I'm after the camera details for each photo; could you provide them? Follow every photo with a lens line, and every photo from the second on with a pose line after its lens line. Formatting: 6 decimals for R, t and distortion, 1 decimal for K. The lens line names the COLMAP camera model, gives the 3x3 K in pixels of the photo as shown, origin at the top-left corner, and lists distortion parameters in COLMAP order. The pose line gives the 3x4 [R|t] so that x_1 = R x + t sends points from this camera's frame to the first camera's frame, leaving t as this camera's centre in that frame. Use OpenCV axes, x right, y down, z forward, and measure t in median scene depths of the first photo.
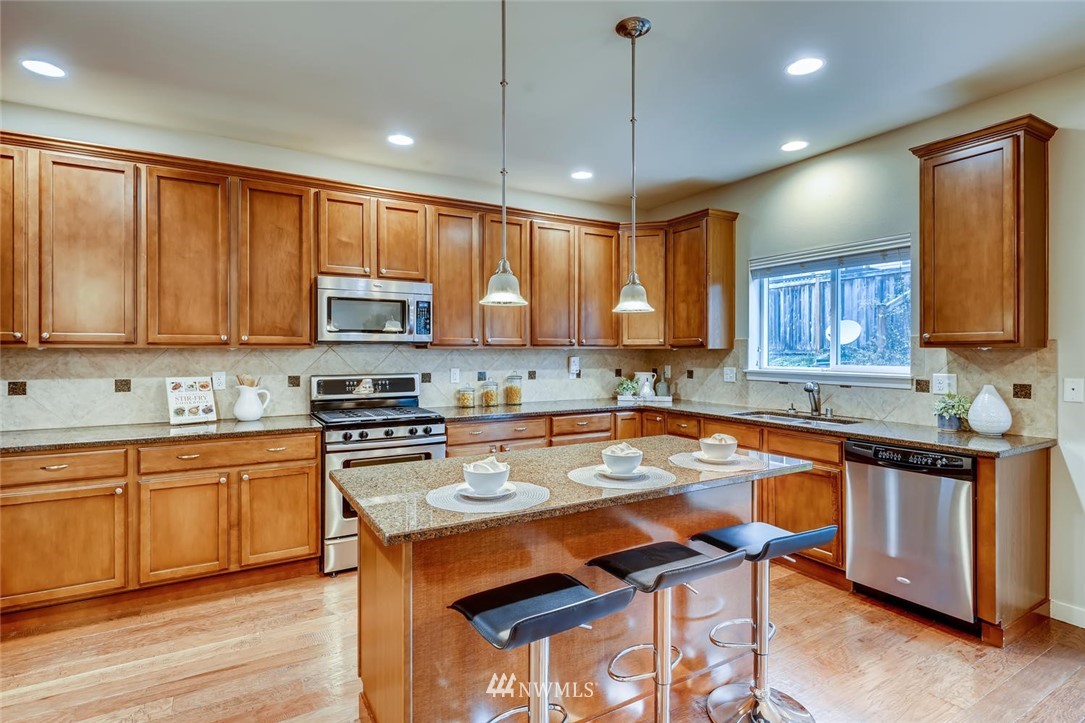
lens RADIAL K [[551.2, 0, 546.0], [0, 551.2, 347.6], [0, 0, 1]] dist [0.004092, 0.000643]
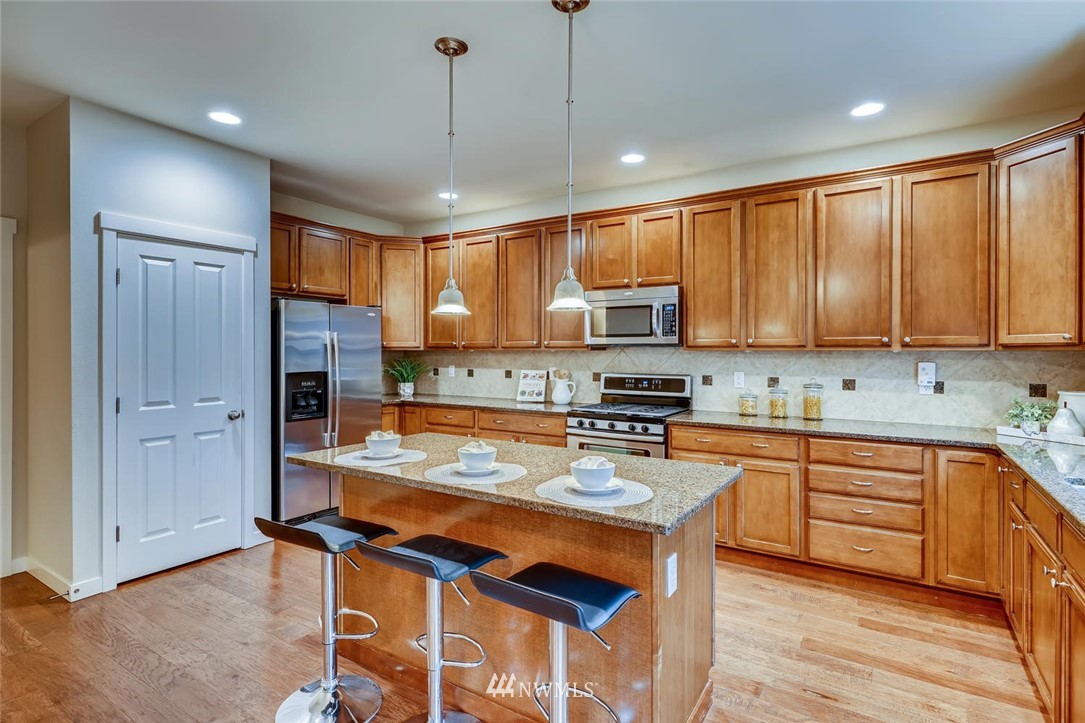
lens RADIAL K [[544.5, 0, 544.4], [0, 544.5, 351.3], [0, 0, 1]] dist [0.000493, -0.000068]
pose [[0.441815, 0.000296, -0.897106, 0.577959], [0.001863, 0.999997, 0.001247, 0.001528], [0.897104, -0.002222, 0.441814, 0.344217]]
